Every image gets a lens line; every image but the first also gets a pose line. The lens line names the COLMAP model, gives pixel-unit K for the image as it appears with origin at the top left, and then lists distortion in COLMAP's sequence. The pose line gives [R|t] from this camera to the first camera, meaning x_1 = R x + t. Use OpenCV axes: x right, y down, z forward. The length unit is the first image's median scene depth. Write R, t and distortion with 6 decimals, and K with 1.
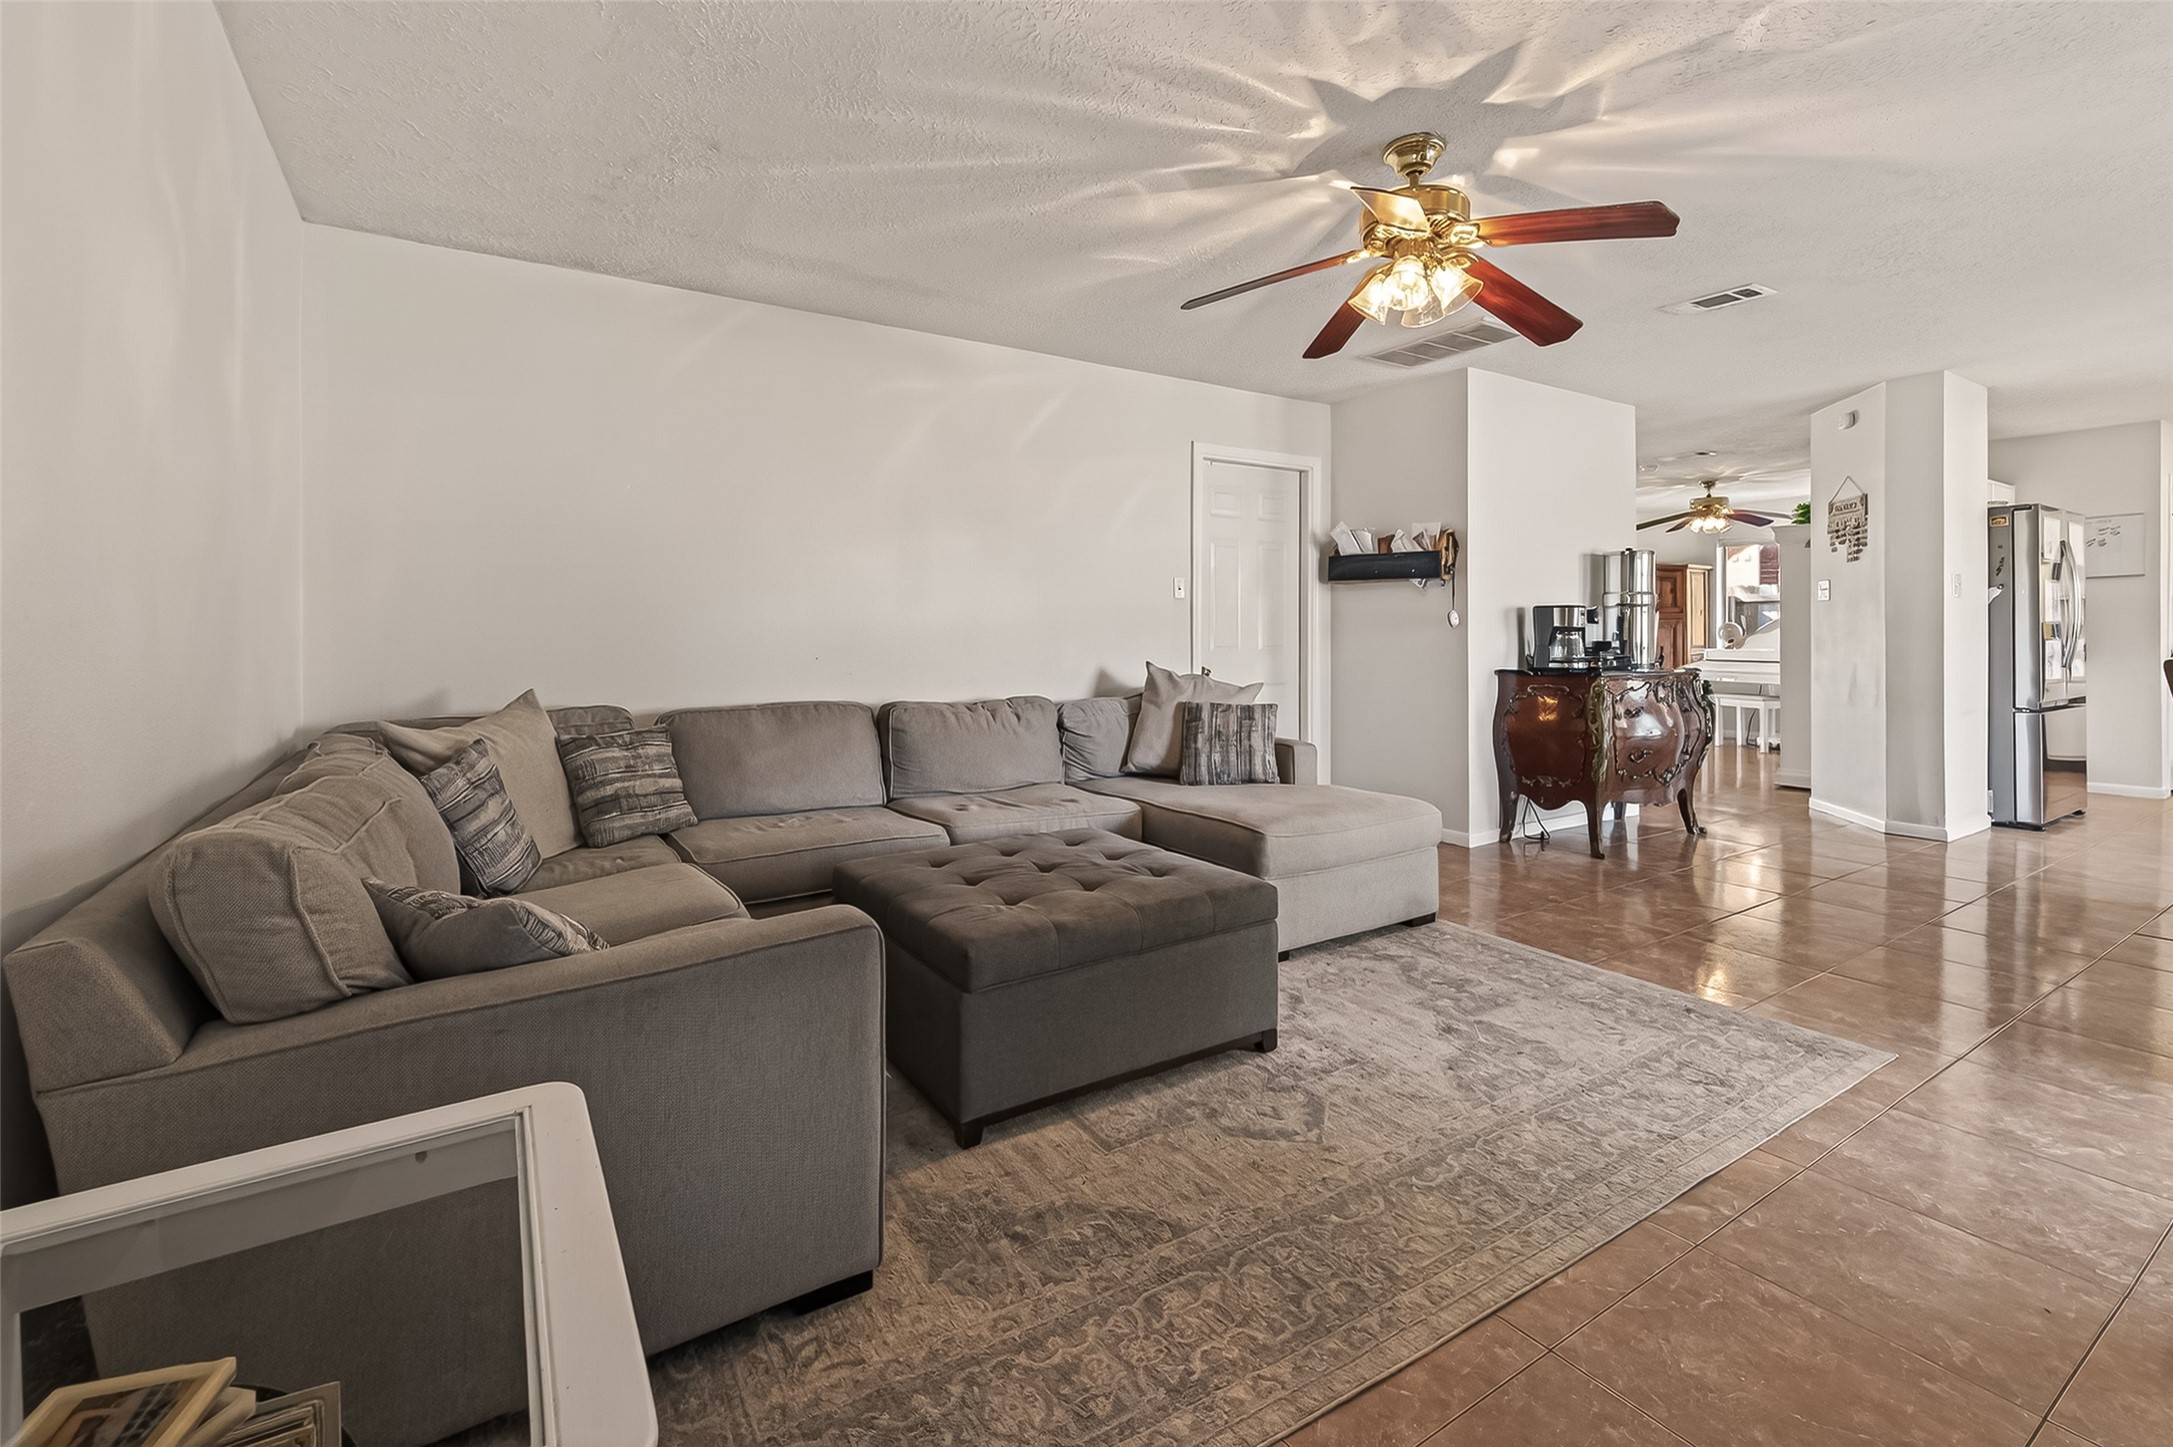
lens RADIAL K [[947.3, 0, 1101.9], [0, 947.3, 651.0], [0, 0, 1]] dist [0.006476, -0.000973]
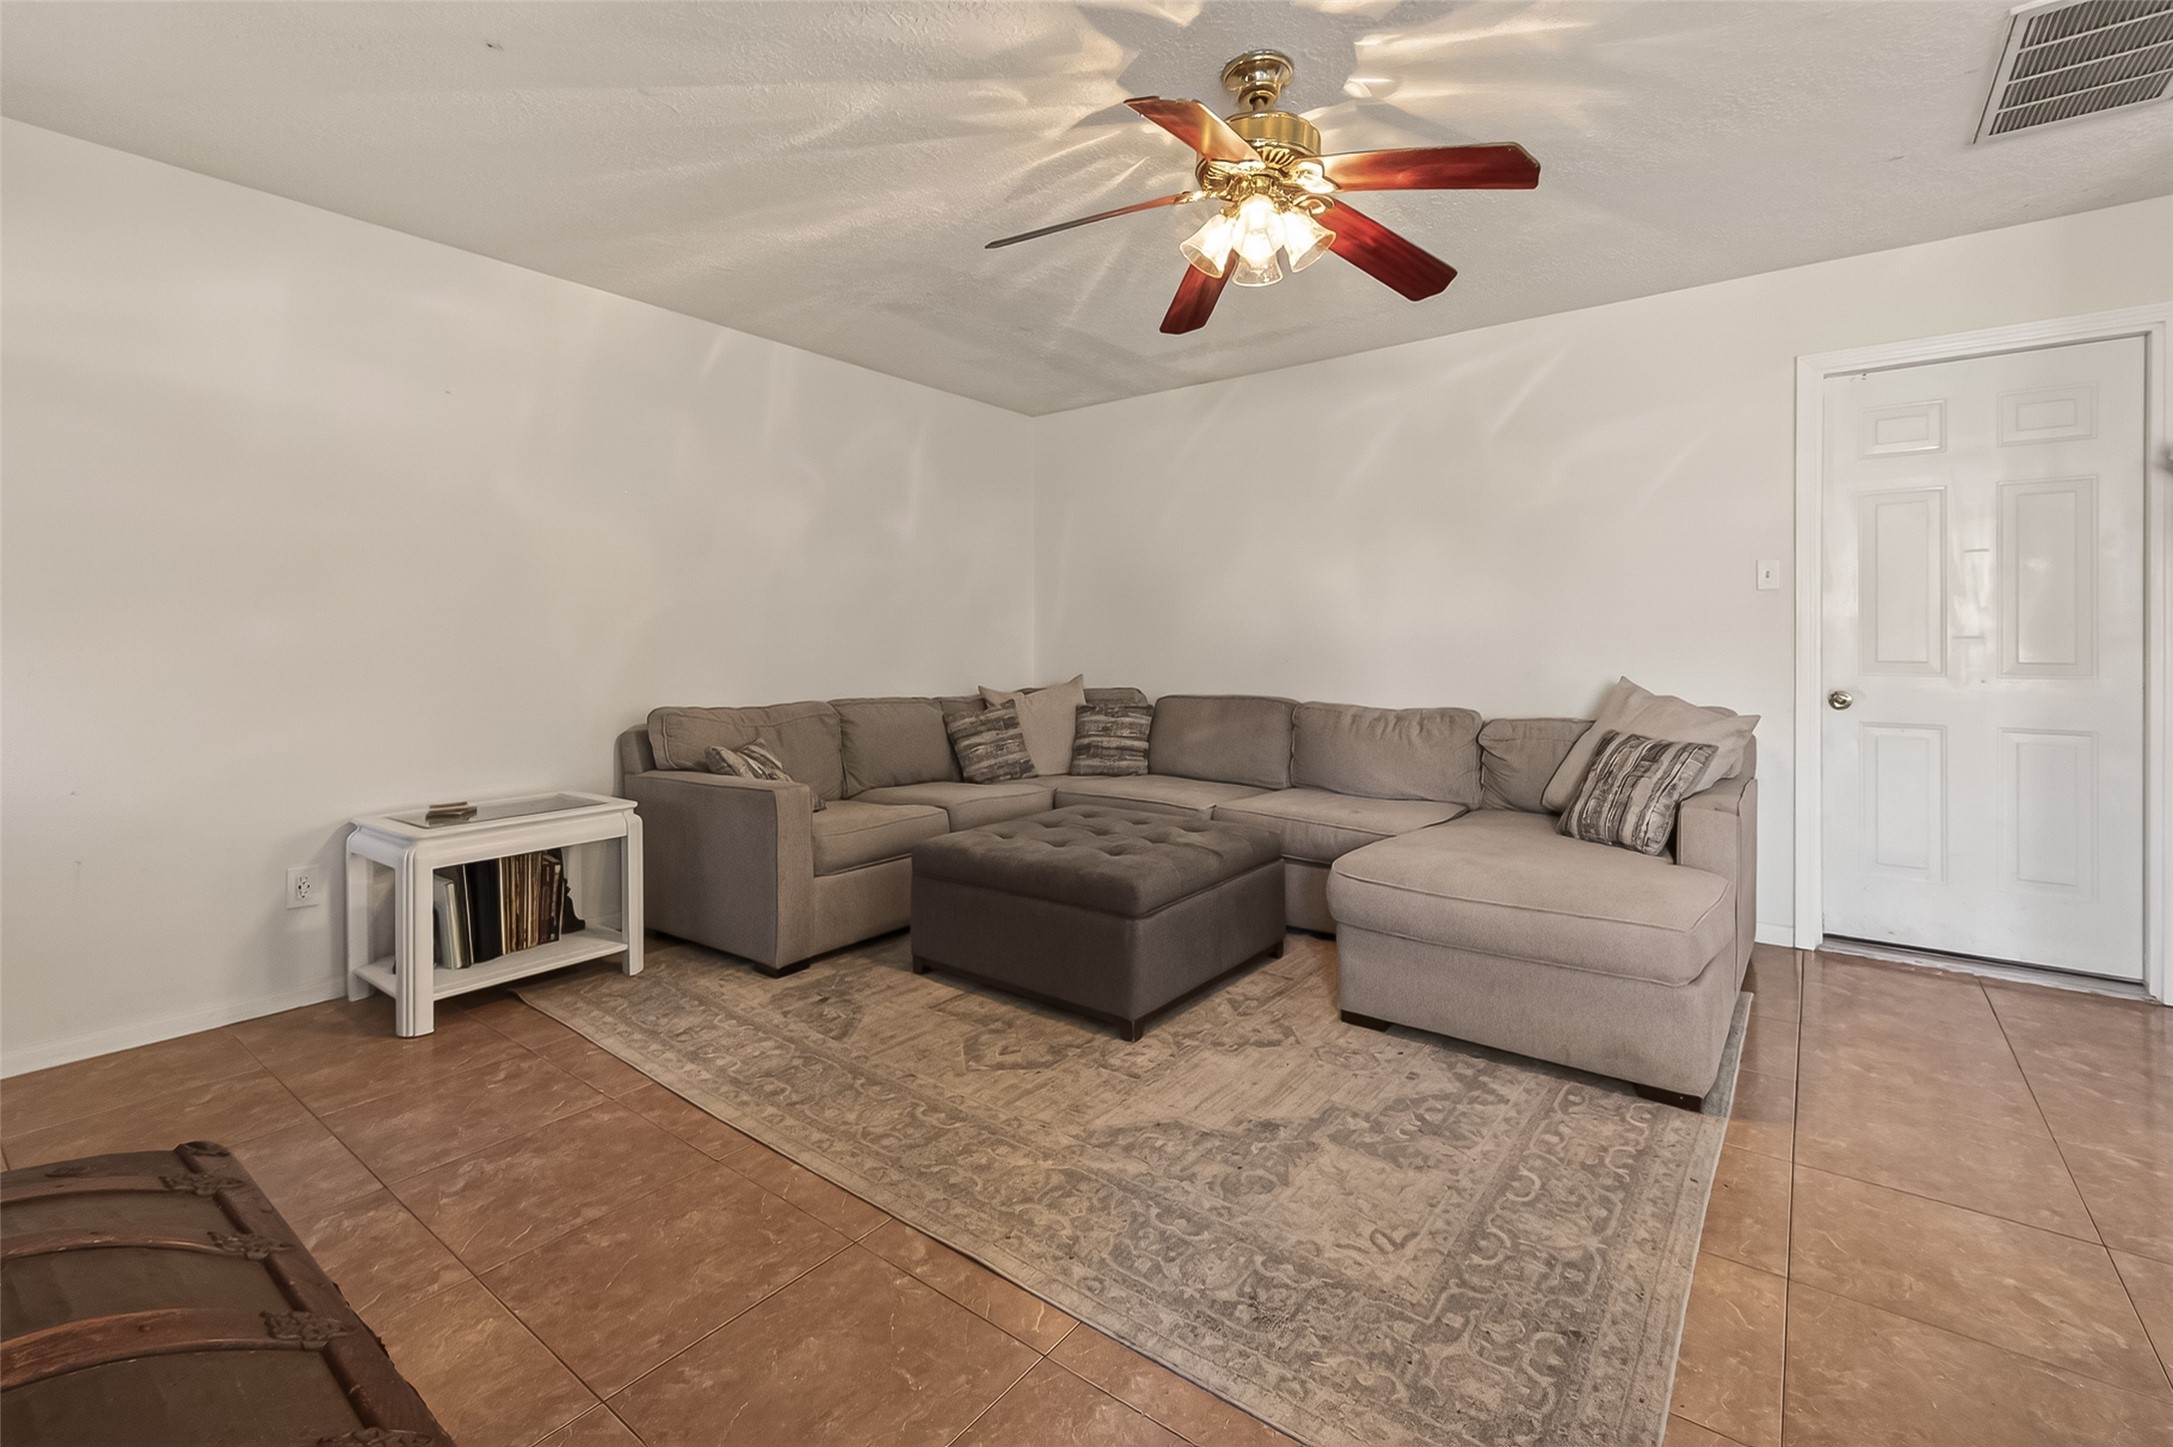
lens RADIAL K [[947.3, 0, 1108.2], [0, 947.3, 651.8], [0, 0, 1]] dist [0.006476, -0.000973]
pose [[0.344548, 0.015450, -0.938641, 1.259093], [-0.019539, 0.999766, 0.009284, -0.016907], [0.938565, 0.015142, 0.344769, 0.676927]]
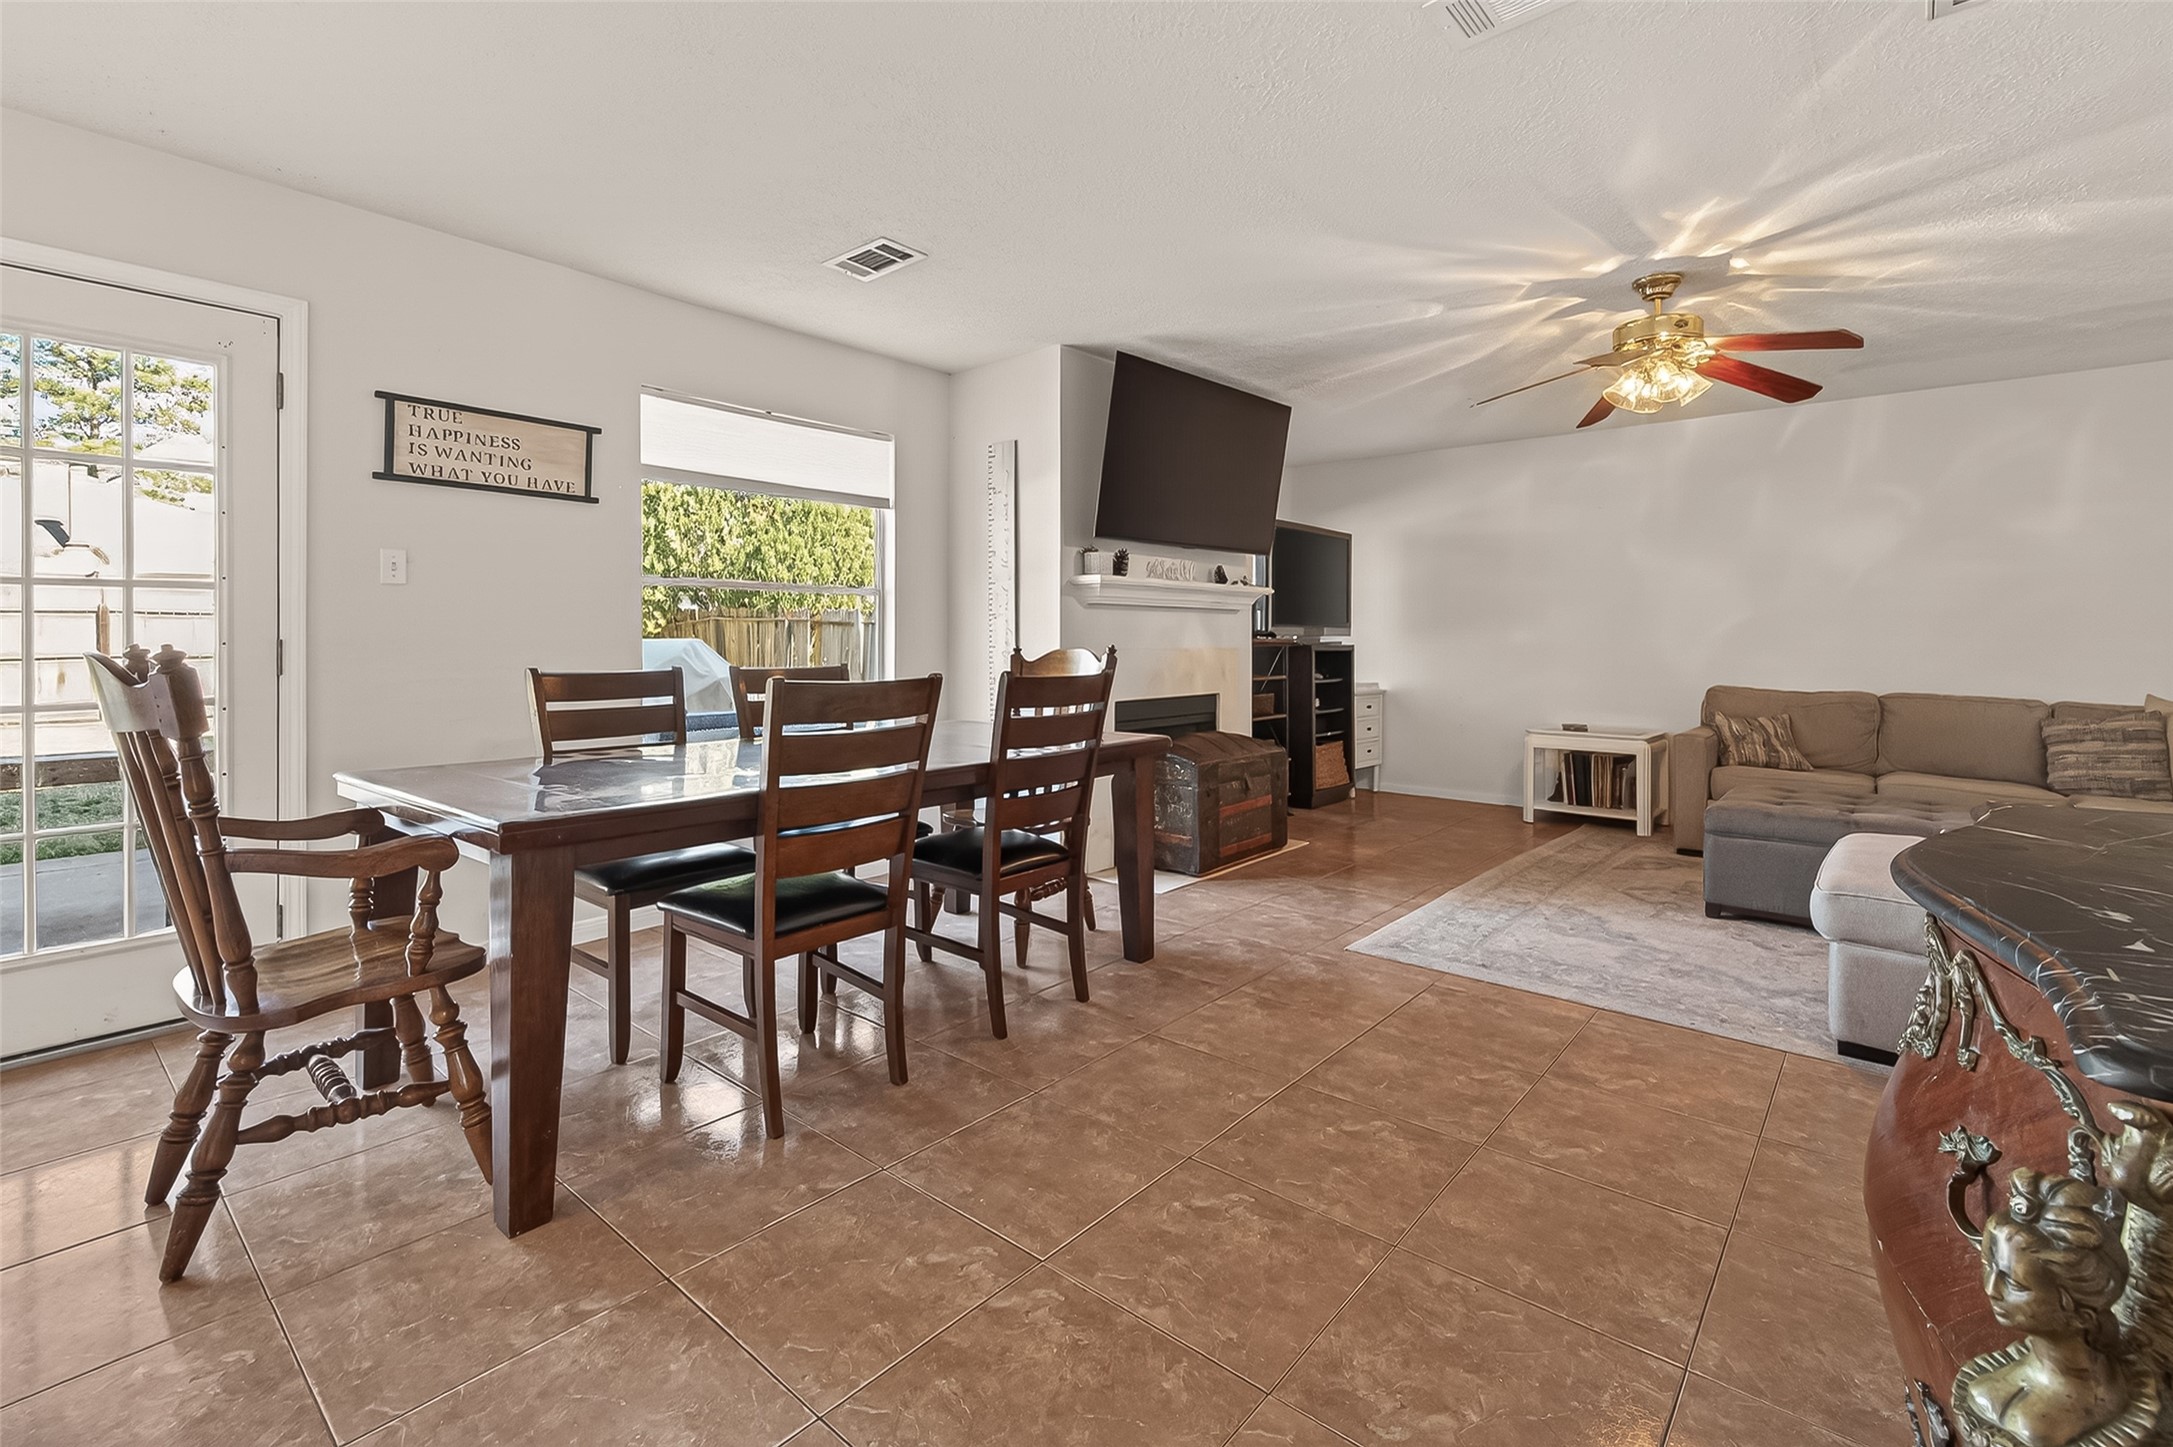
lens RADIAL K [[964.3, 0, 1096.7], [0, 964.3, 641.2], [0, 0, 1]] dist [0.005939, -0.001363]
pose [[-0.960092, 0.005270, -0.279636, 1.692187], [-0.002873, 0.999584, 0.028702, -0.069668], [0.279671, 0.028360, -0.959677, 2.418889]]
